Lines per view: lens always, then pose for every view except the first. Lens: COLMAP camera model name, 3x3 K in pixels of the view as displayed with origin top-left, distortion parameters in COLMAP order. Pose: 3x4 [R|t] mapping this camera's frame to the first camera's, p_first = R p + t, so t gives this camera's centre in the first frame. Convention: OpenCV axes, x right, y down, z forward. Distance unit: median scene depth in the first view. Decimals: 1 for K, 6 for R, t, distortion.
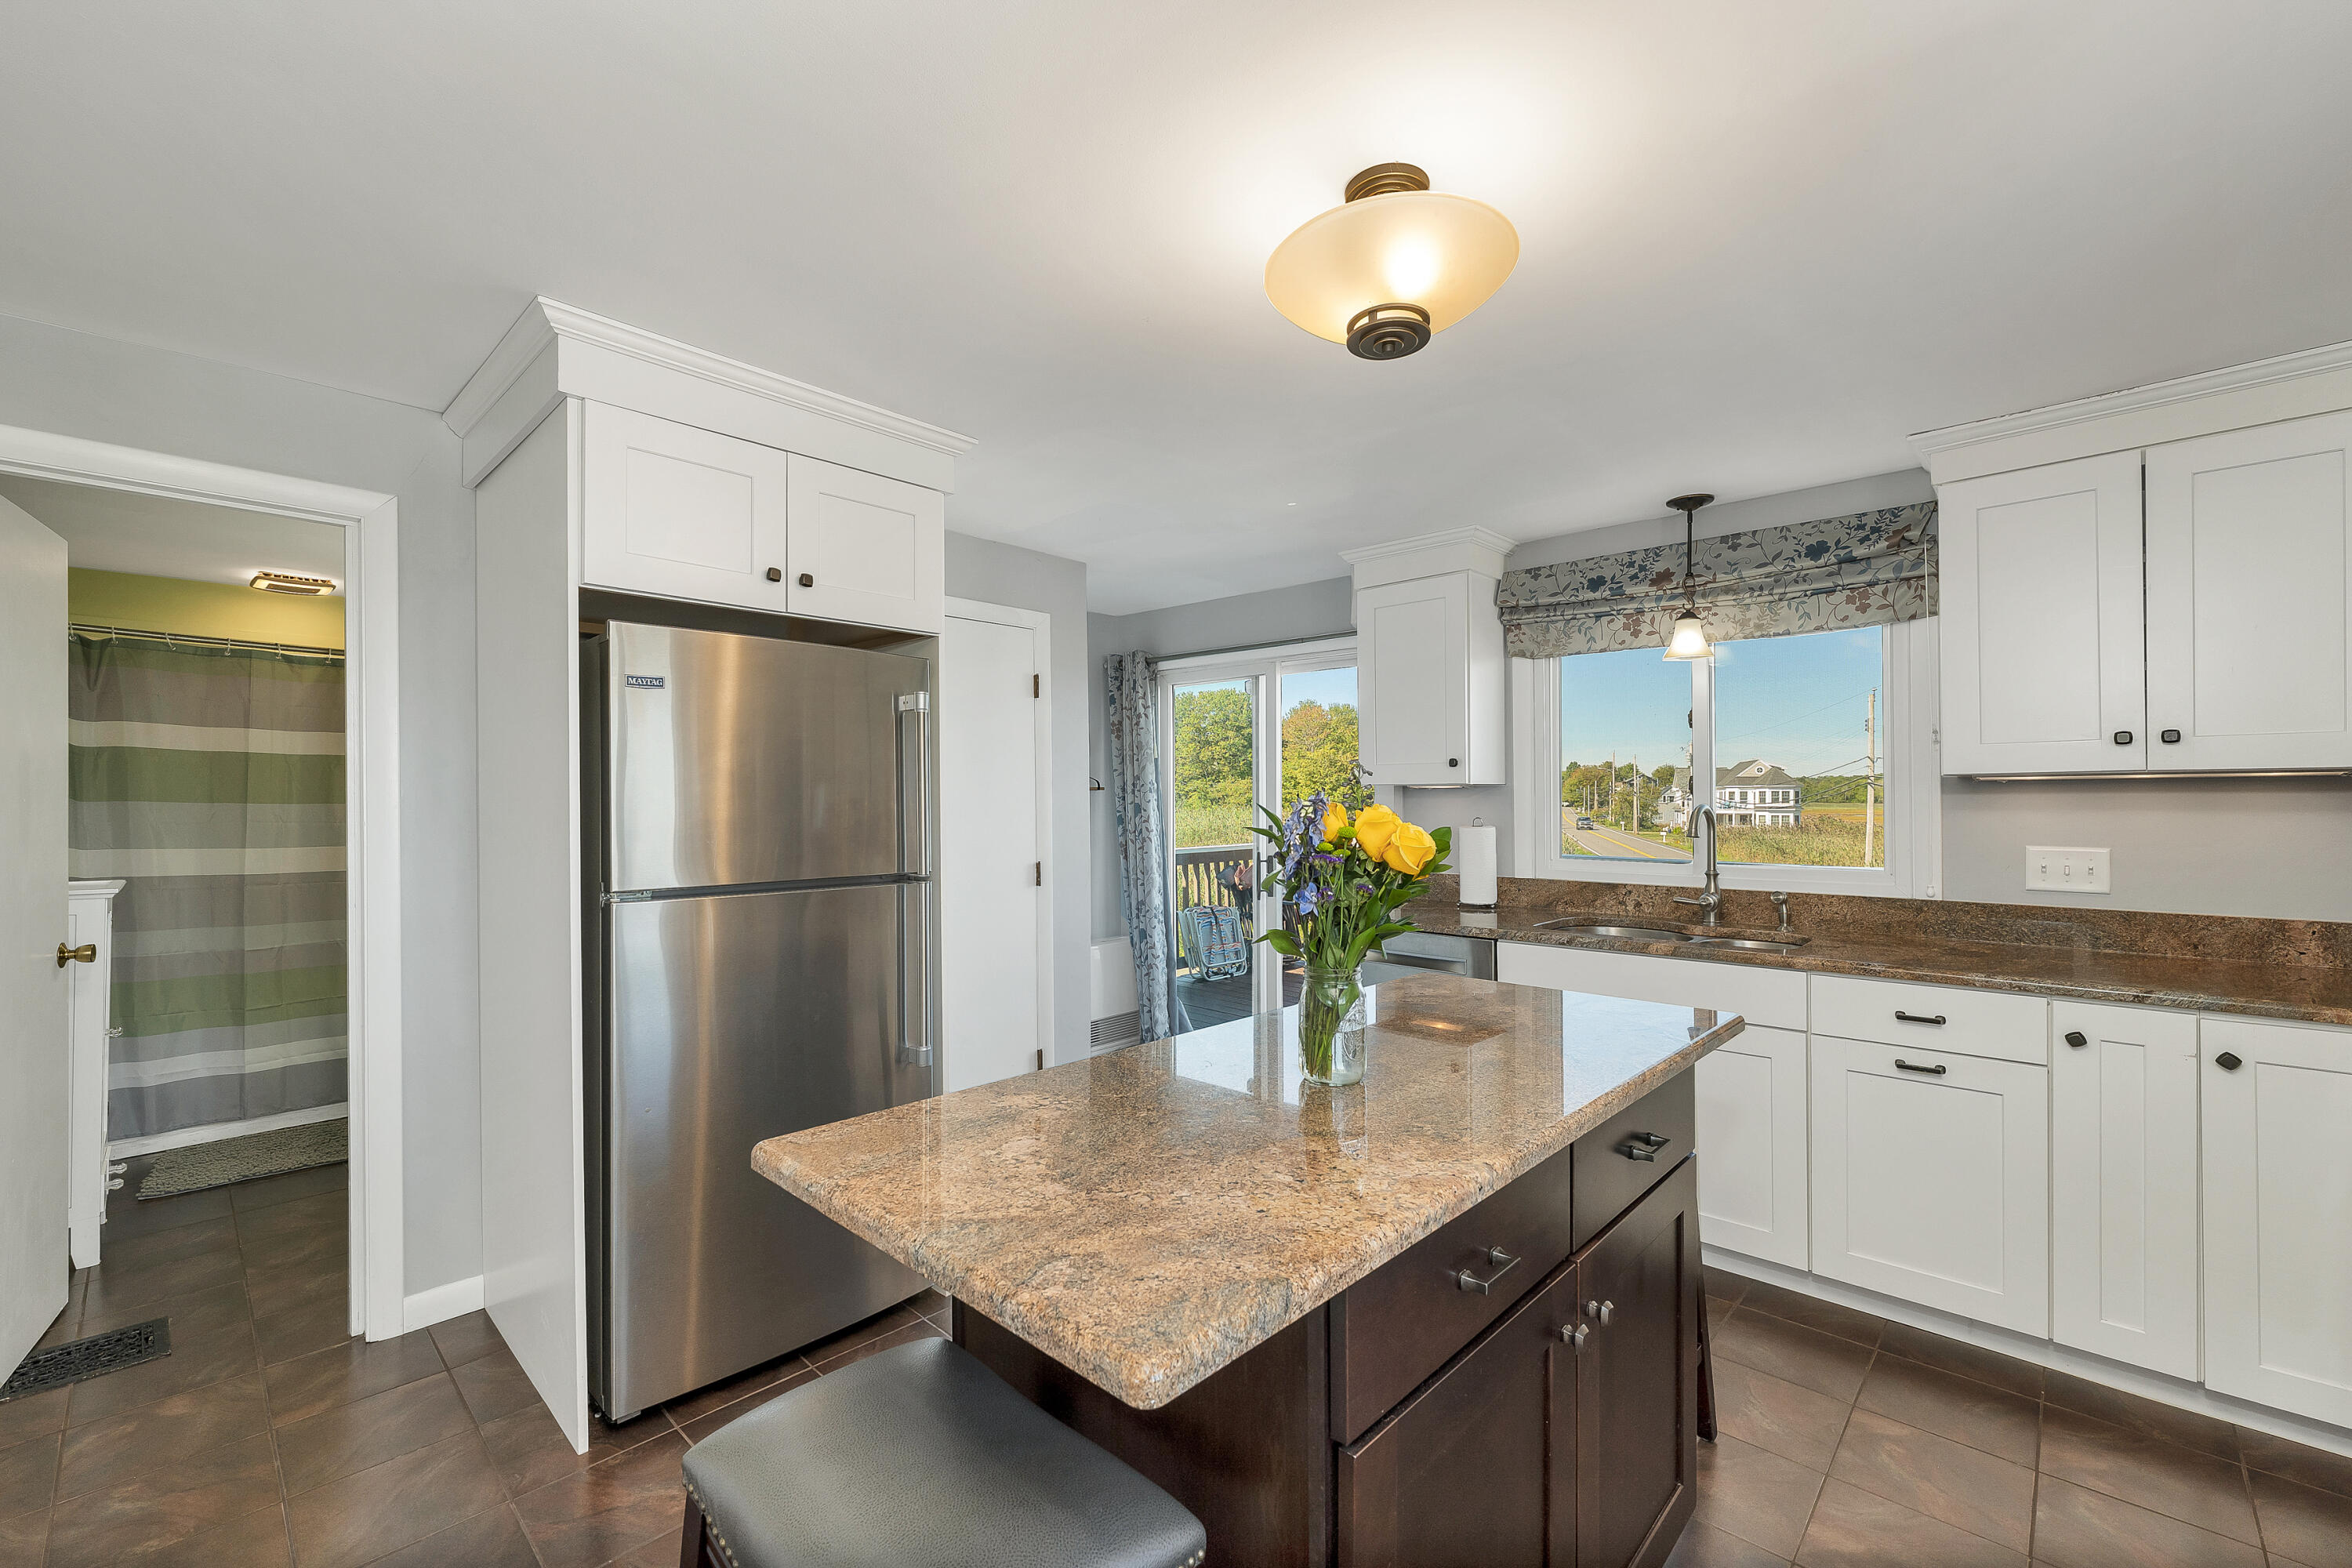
lens RADIAL K [[969.1, 0, 1171.8], [0, 969.1, 779.0], [0, 0, 1]] dist [-0.002181, -0.000027]
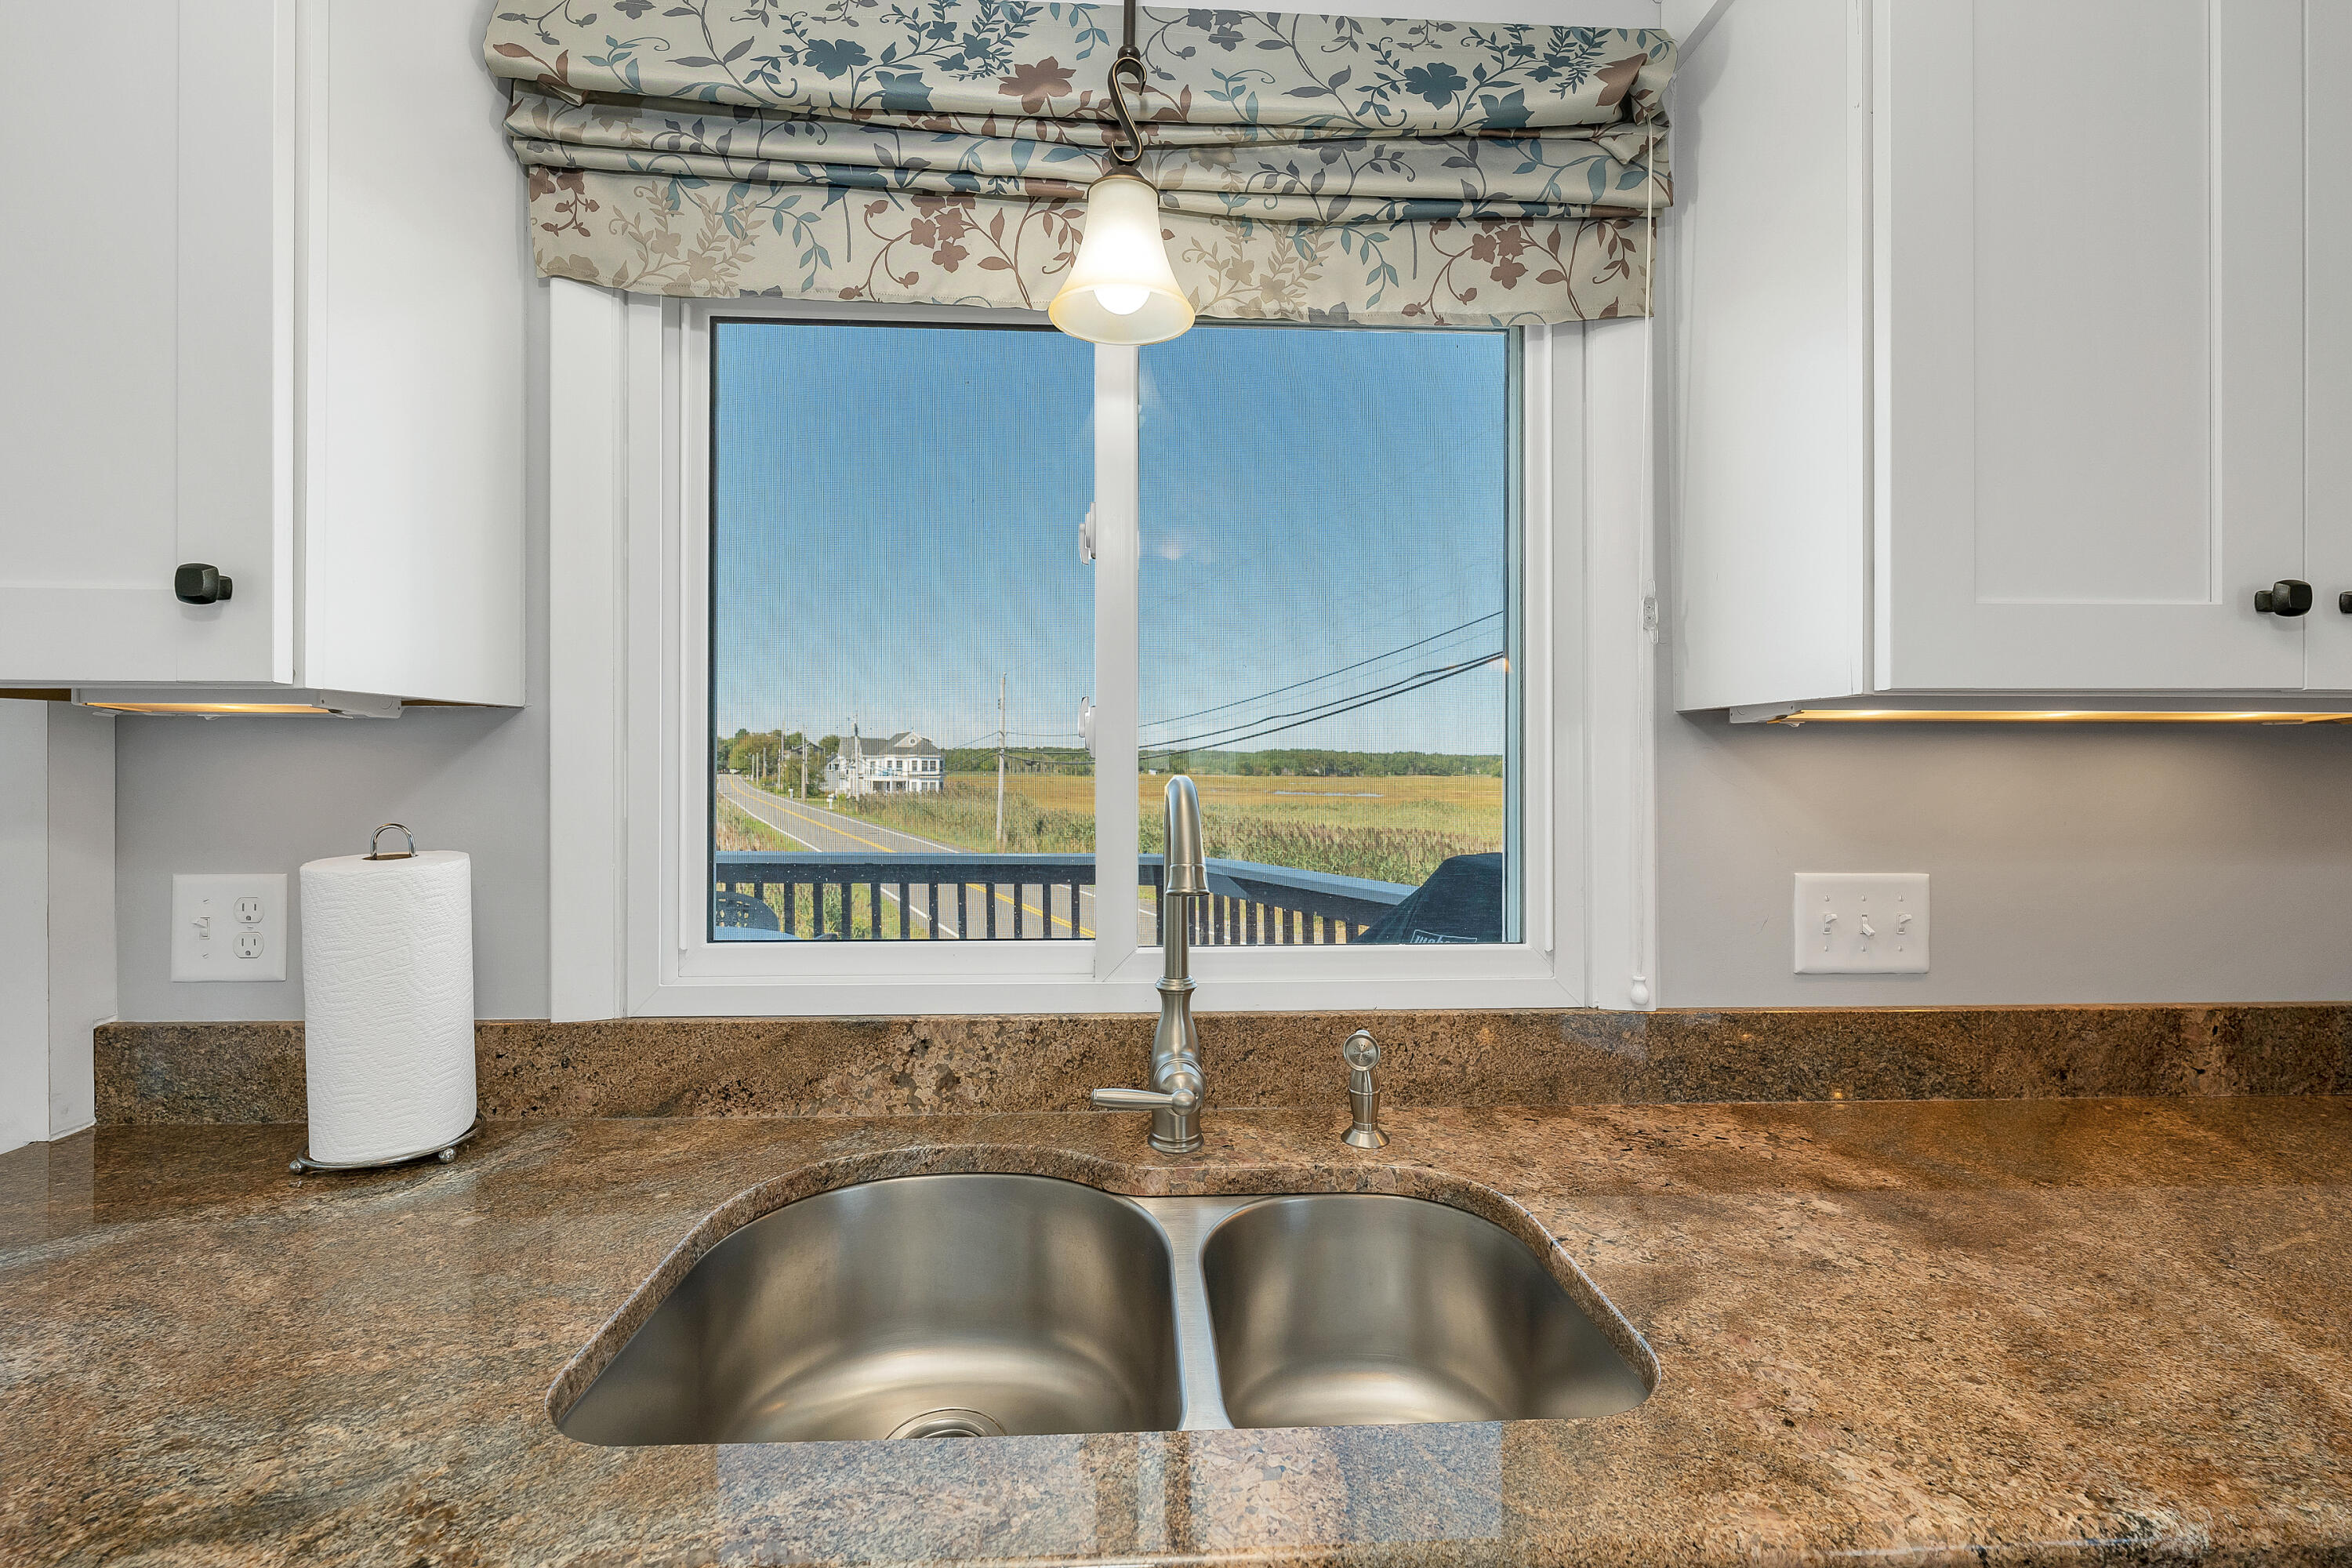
lens RADIAL K [[969.1, 0, 1171.8], [0, 969.1, 779.0], [0, 0, 1]] dist [-0.002181, -0.000027]
pose [[0.689136, -0.003524, 0.724623, 0.291916], [-0.020774, 0.999481, 0.024617, 0.017254], [-0.724334, -0.032018, 0.688705, 0.712802]]
